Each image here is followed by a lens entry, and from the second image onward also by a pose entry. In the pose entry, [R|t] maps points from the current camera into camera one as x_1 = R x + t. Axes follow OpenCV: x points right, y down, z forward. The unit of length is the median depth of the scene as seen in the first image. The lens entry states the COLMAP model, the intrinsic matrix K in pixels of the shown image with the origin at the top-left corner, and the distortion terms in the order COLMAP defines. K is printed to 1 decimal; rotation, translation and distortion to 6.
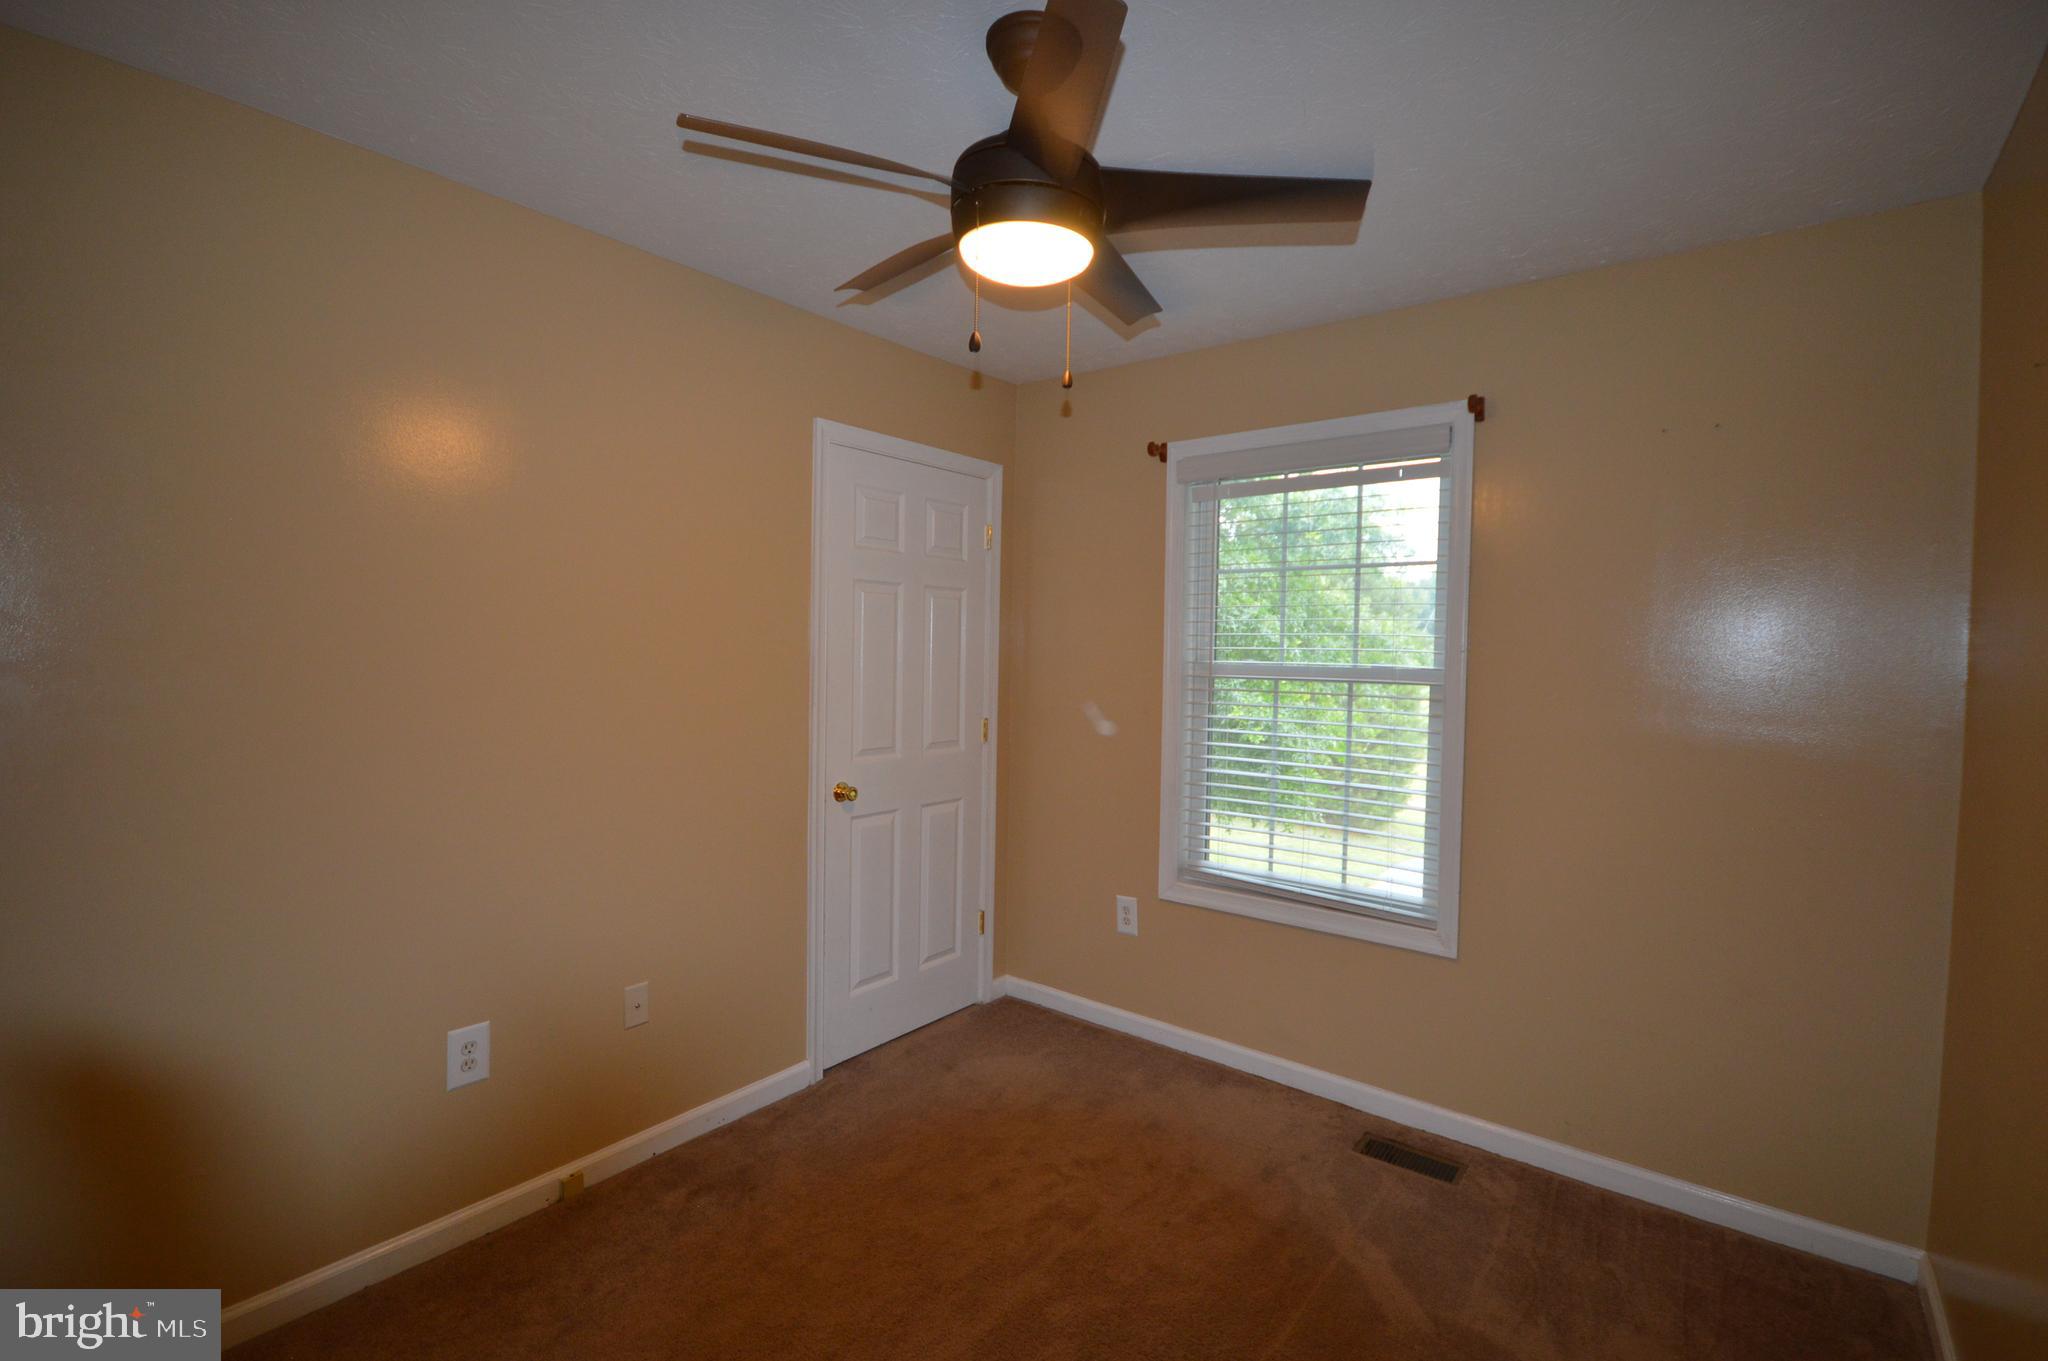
lens RADIAL K [[916.5, 0, 1040.2], [0, 916.5, 676.4], [0, 0, 1]] dist [-0.003940, -0.001209]
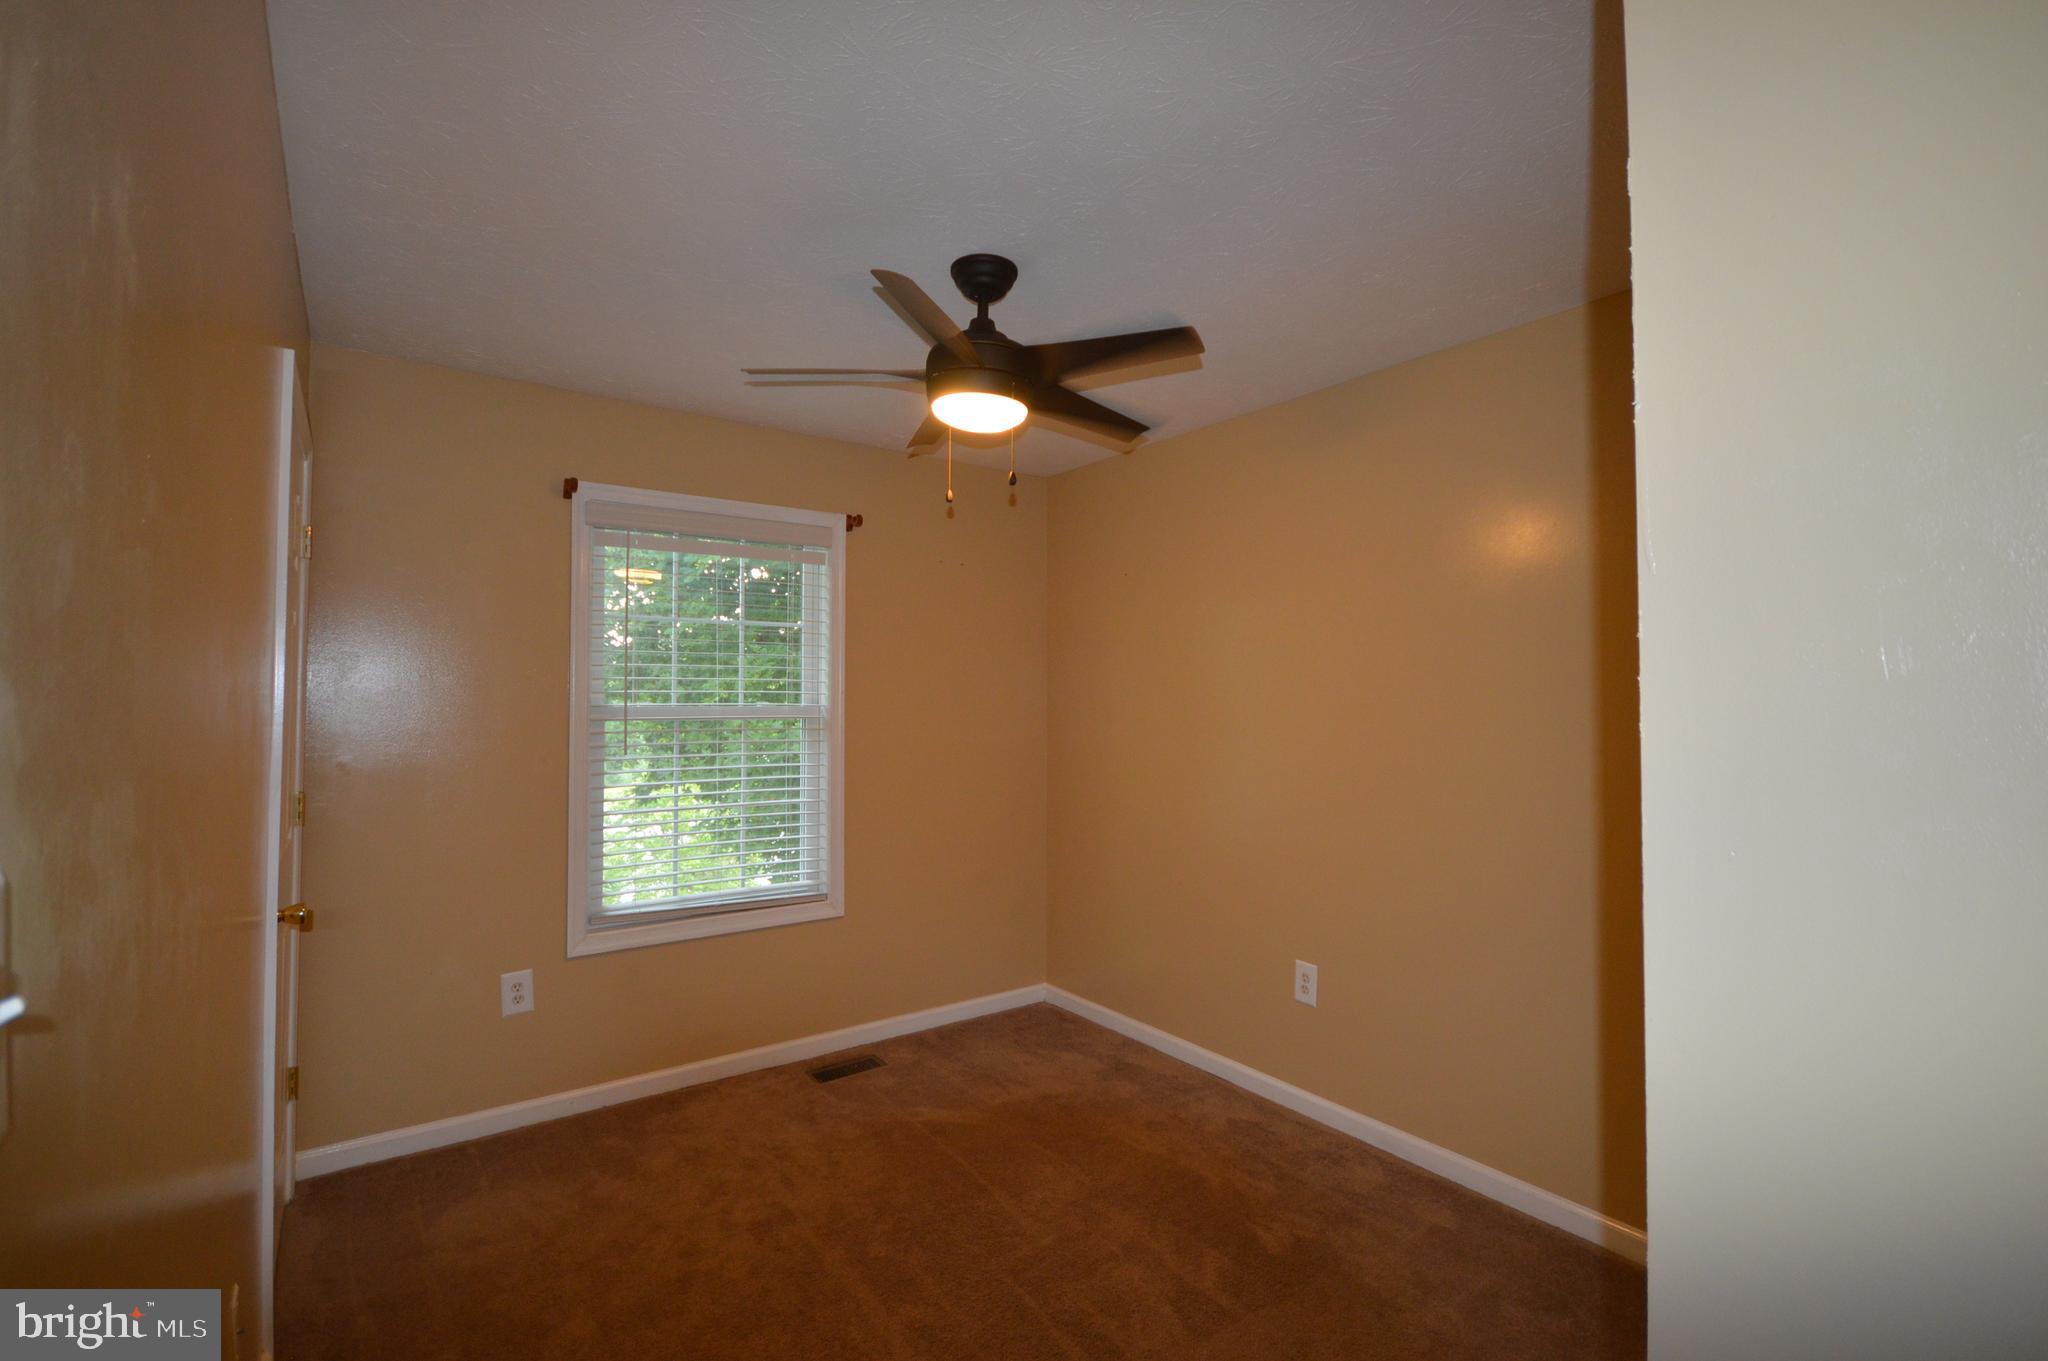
lens RADIAL K [[916.5, 0, 1040.2], [0, 916.5, 676.4], [0, 0, 1]] dist [-0.003940, -0.001209]
pose [[0.259570, 0.012666, 0.965641, -0.798468], [0.038315, 0.998992, -0.023403, -0.007304], [-0.964964, 0.043073, 0.258823, 0.340912]]
